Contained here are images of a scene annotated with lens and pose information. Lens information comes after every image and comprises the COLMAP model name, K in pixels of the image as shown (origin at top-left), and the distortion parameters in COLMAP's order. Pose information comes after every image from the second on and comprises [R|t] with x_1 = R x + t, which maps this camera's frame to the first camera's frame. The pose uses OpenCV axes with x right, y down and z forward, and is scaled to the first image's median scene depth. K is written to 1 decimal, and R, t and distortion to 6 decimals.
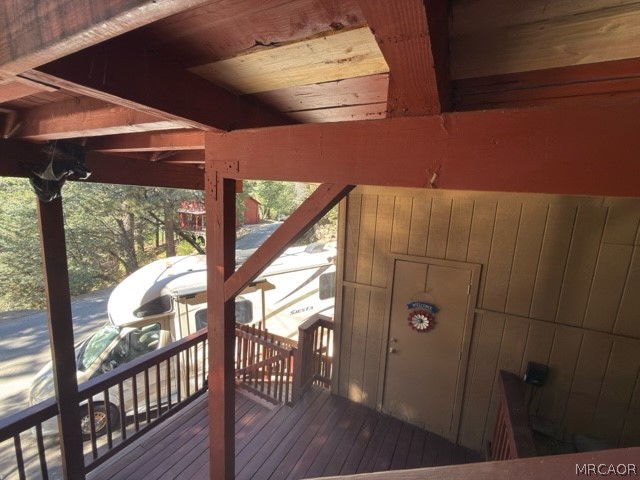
lens RADIAL K [[256.2, 0, 318.5], [0, 256.2, 238.5], [0, 0, 1]] dist [-0.001150, 0.001387]
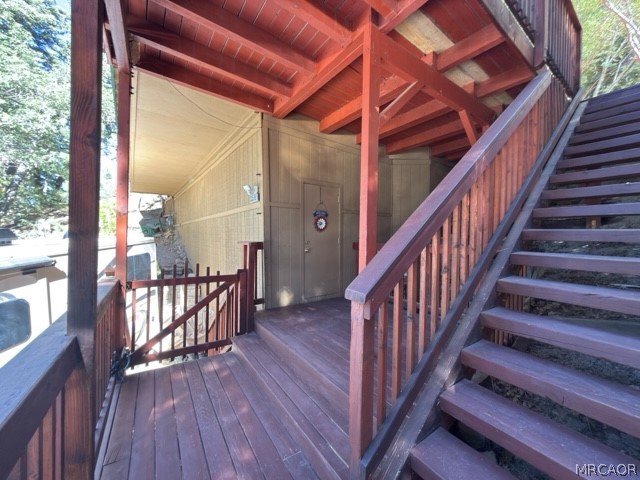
lens RADIAL K [[256.2, 0, 318.9], [0, 256.2, 239.0], [0, 0, 1]] dist [-0.001150, 0.001387]
pose [[0.455965, -0.056672, 0.888191, -0.941026], [0.141642, 0.989872, -0.009554, 0.416483], [-0.878654, 0.130162, 0.459374, 0.318256]]
